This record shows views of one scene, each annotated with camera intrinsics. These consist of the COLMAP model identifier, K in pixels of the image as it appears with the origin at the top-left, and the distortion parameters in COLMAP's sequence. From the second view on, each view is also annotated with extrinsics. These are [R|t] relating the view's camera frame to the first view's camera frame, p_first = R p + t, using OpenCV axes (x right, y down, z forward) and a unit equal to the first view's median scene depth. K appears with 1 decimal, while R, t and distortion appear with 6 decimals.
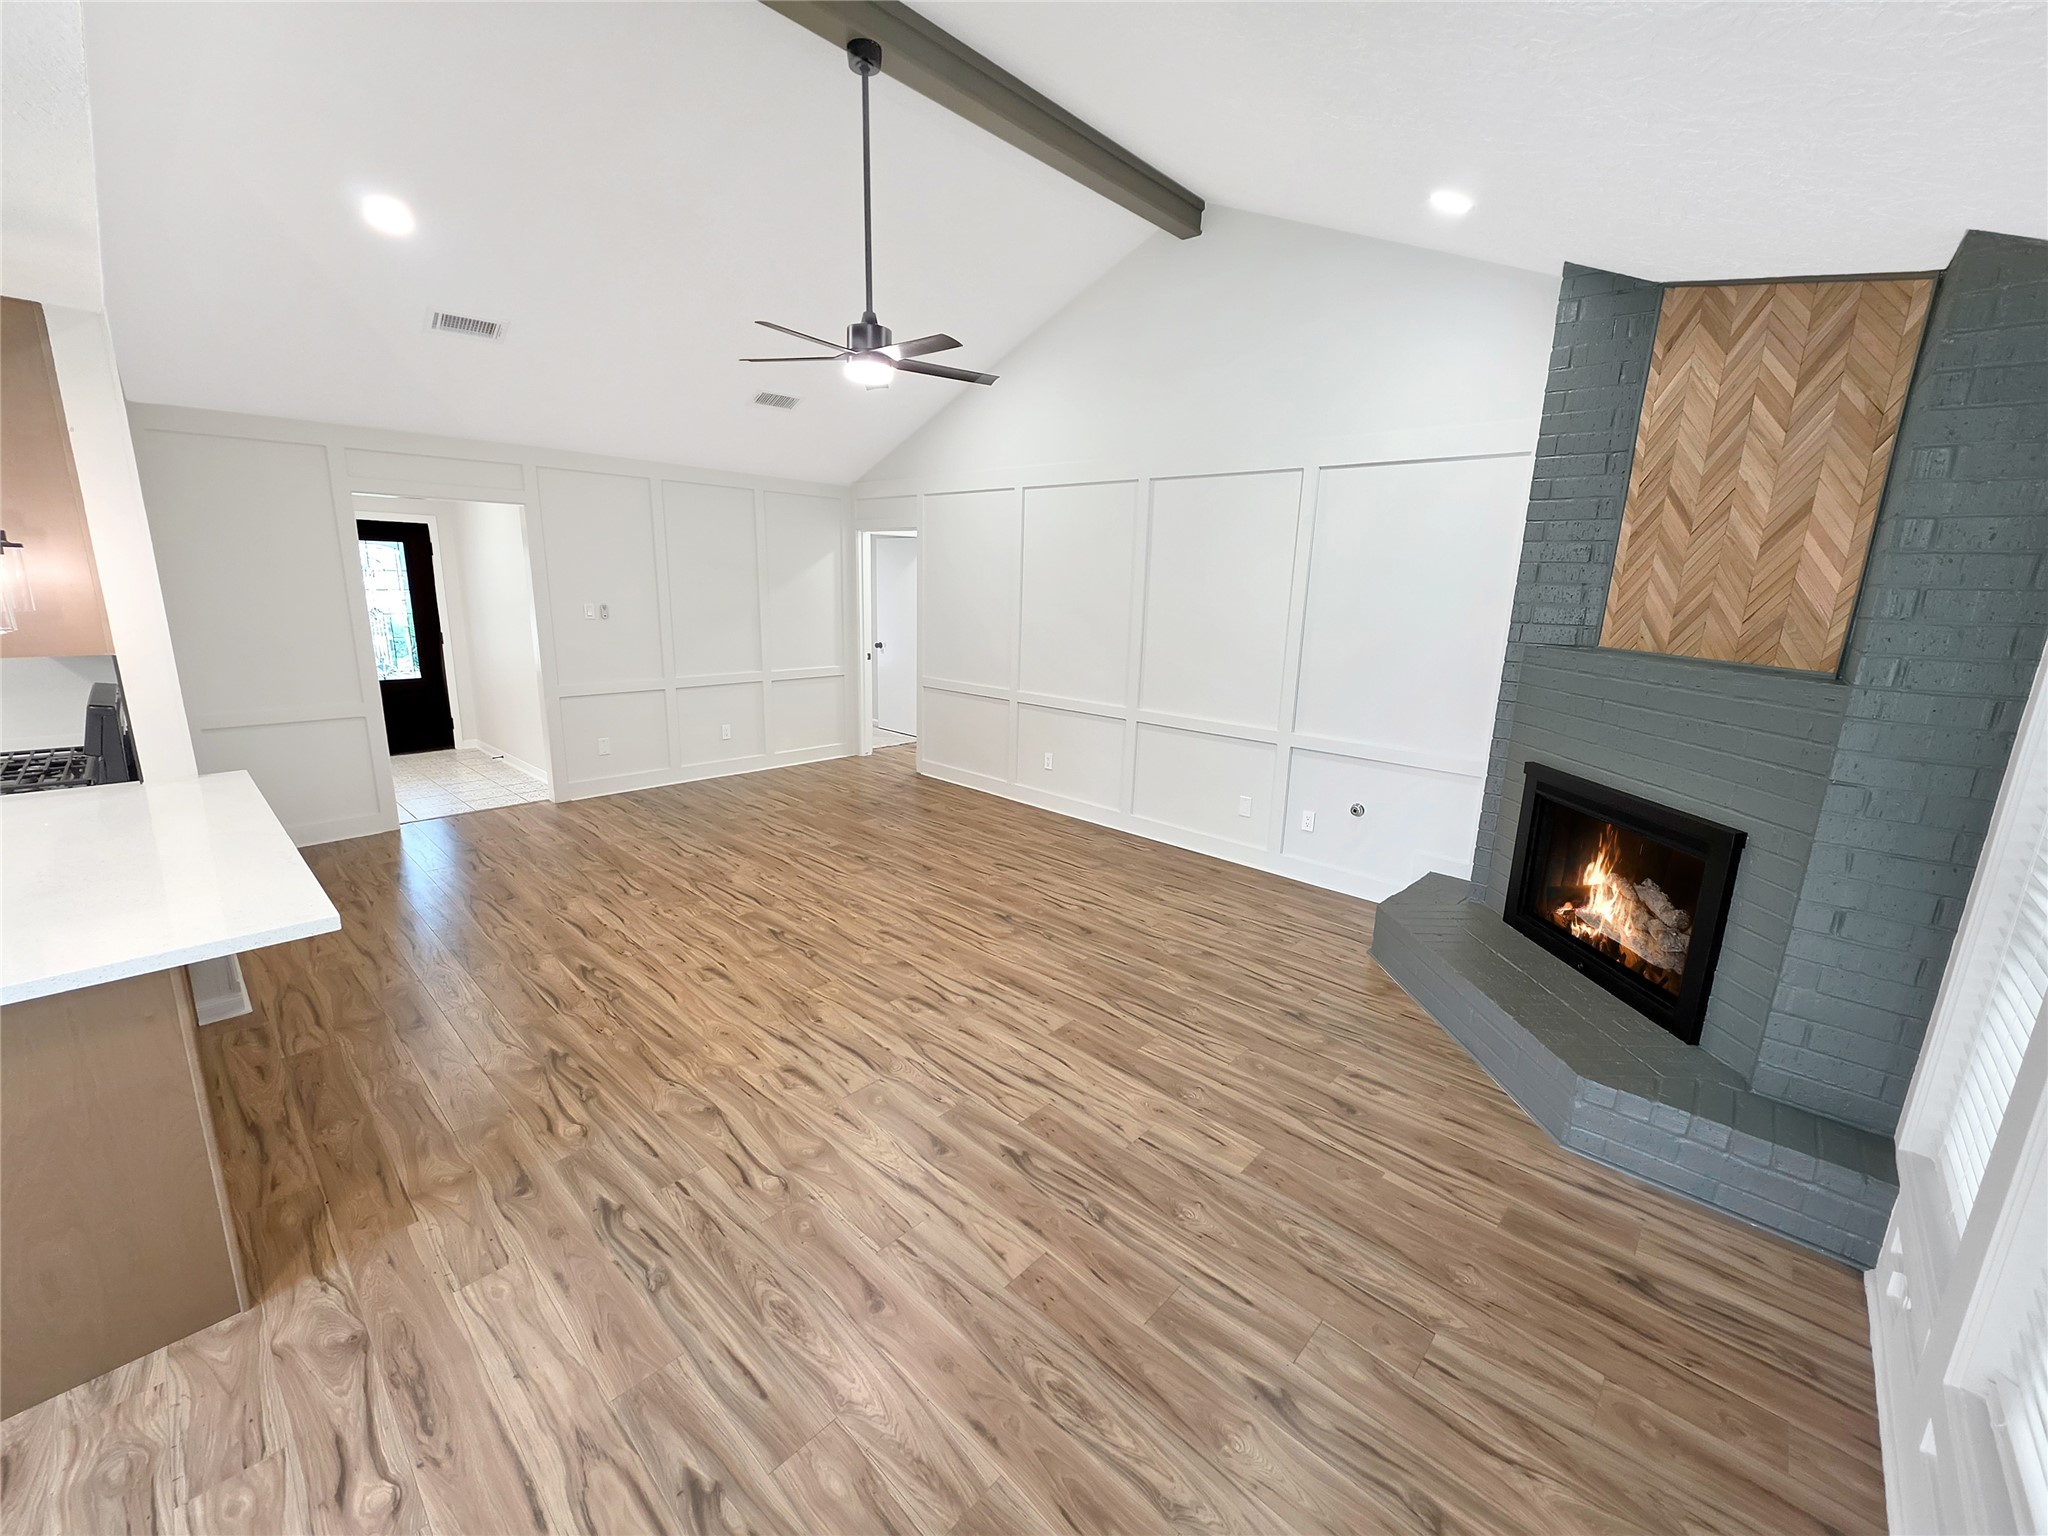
lens RADIAL K [[824.7, 0, 1013.5], [0, 824.7, 764.7], [0, 0, 1]] dist [0.001746, 0.000027]
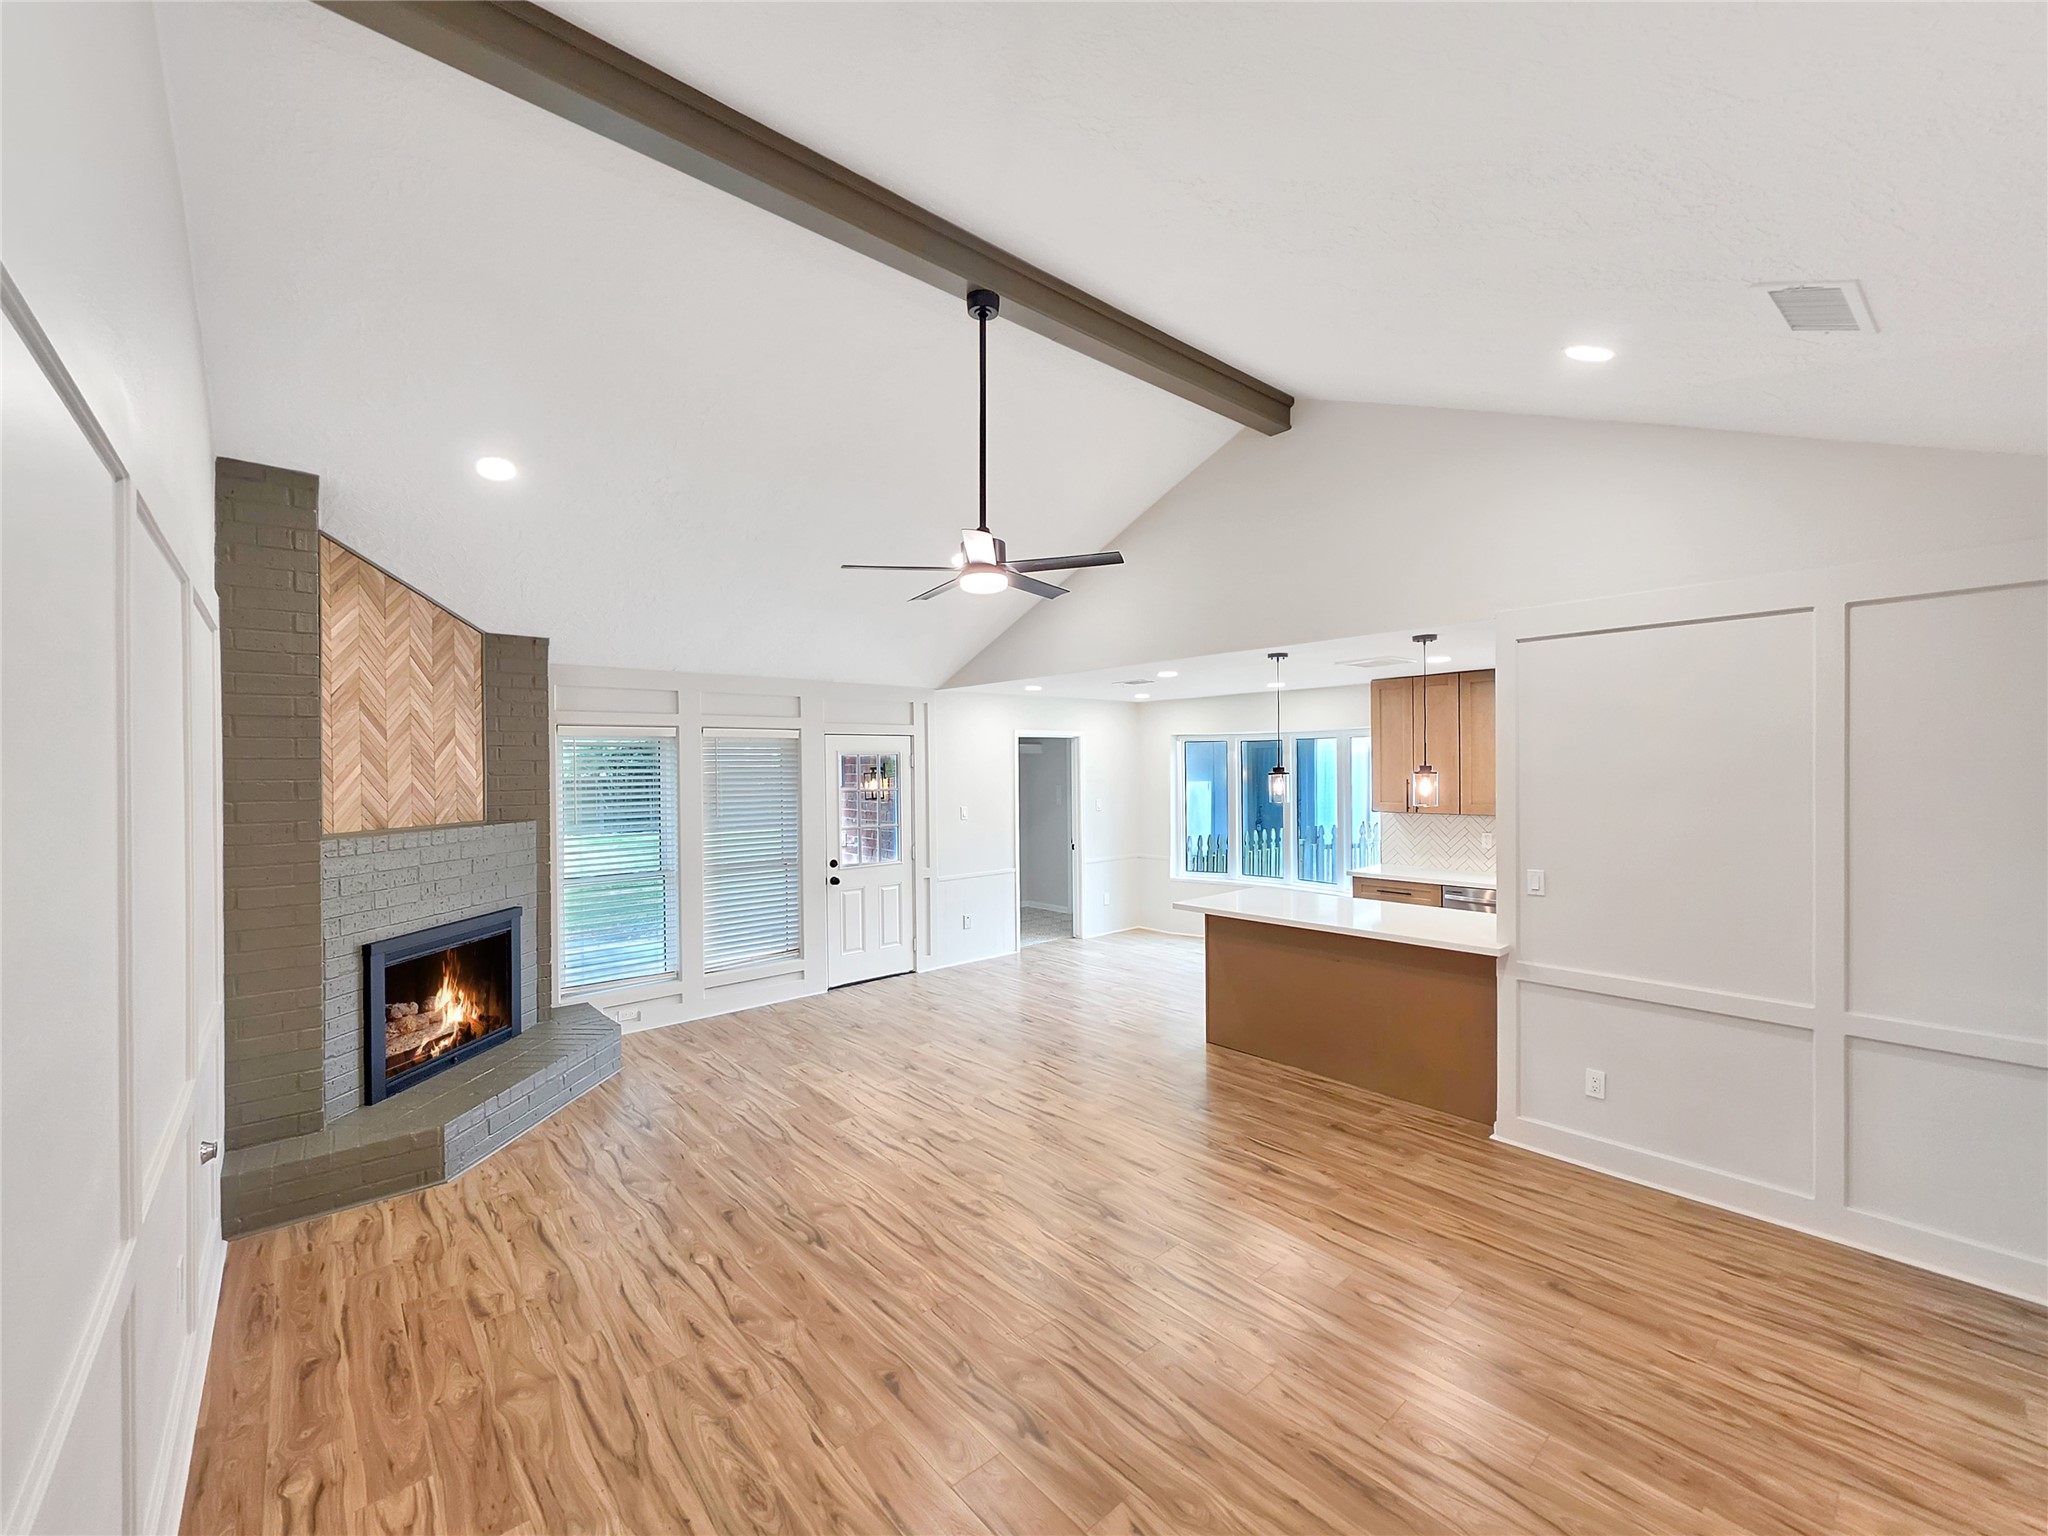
lens RADIAL K [[824.7, 0, 1013.5], [0, 824.7, 764.7], [0, 0, 1]] dist [0.001746, 0.000027]
pose [[-0.994228, -0.016417, 0.106027, -0.321504], [0.007047, 0.976100, 0.217209, -0.482517], [-0.107059, 0.216703, -0.970350, 2.019544]]
